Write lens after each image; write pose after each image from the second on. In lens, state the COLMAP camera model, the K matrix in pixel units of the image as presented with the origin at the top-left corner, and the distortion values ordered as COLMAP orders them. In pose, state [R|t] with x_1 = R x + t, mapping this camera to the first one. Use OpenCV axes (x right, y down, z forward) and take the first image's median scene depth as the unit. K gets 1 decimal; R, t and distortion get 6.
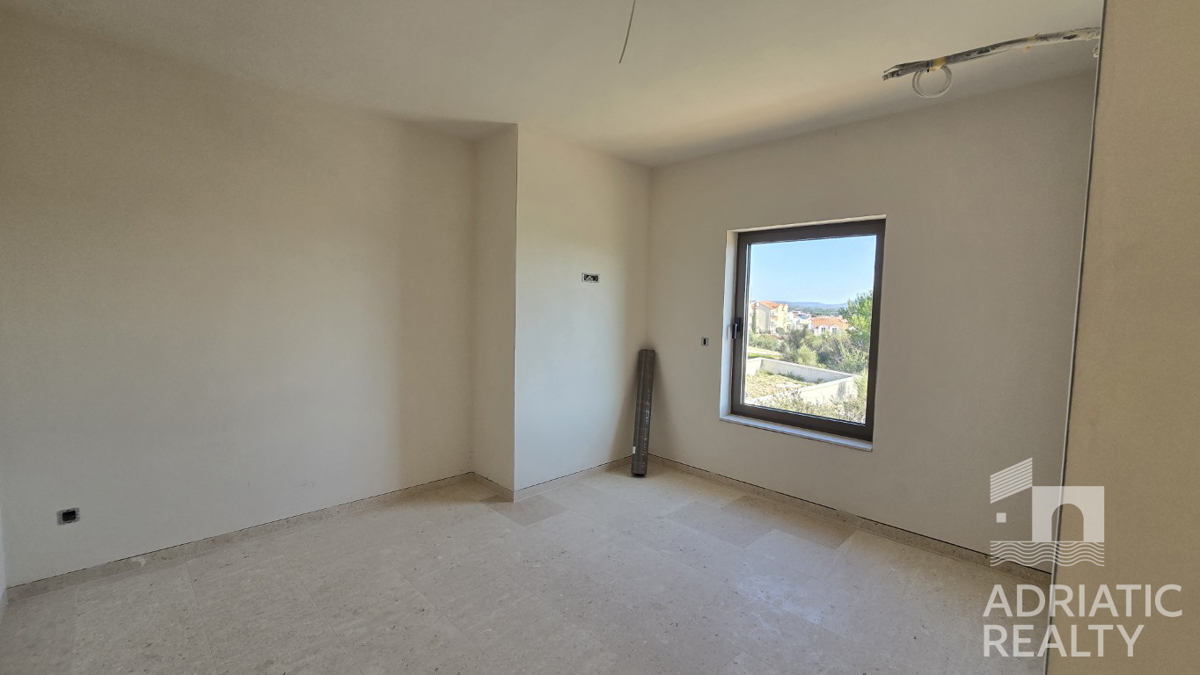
lens RADIAL K [[523.6, 0, 602.0], [0, 523.6, 335.7], [0, 0, 1]] dist [-0.002687, -0.000235]
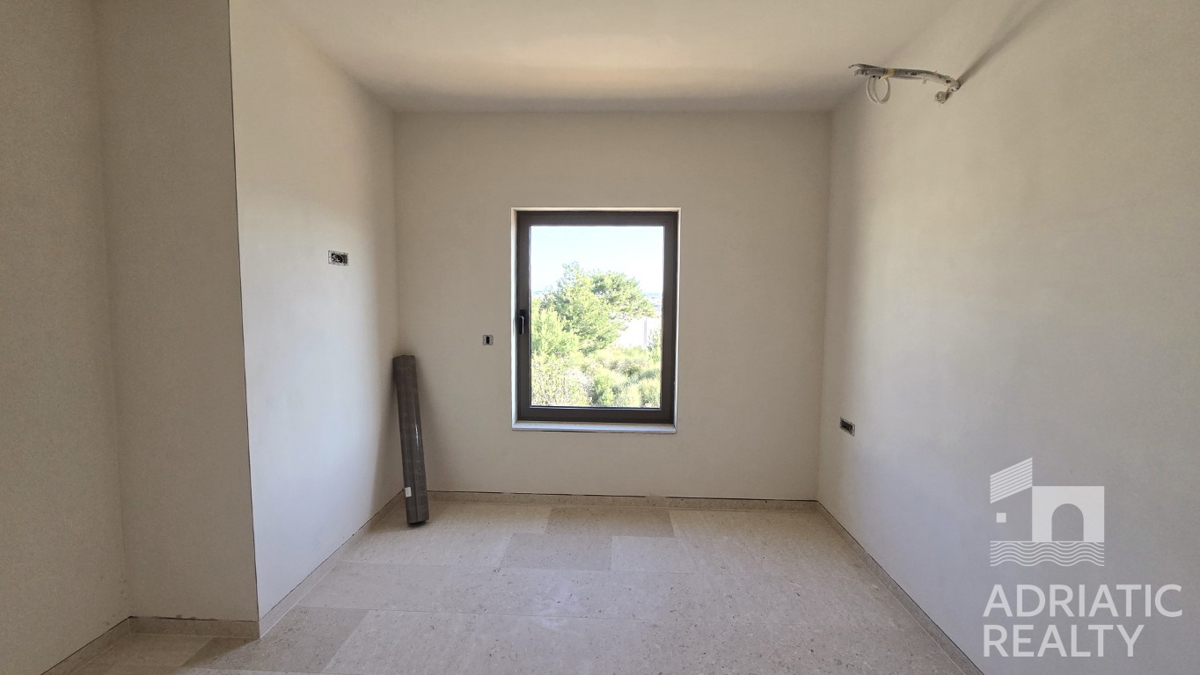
lens RADIAL K [[523.6, 0, 602.0], [0, 523.6, 335.7], [0, 0, 1]] dist [-0.002687, -0.000235]
pose [[0.714231, -0.069480, 0.696453, -0.261231], [0.048833, 0.997583, 0.049441, -0.028666], [-0.698205, -0.001302, 0.715897, 0.292993]]
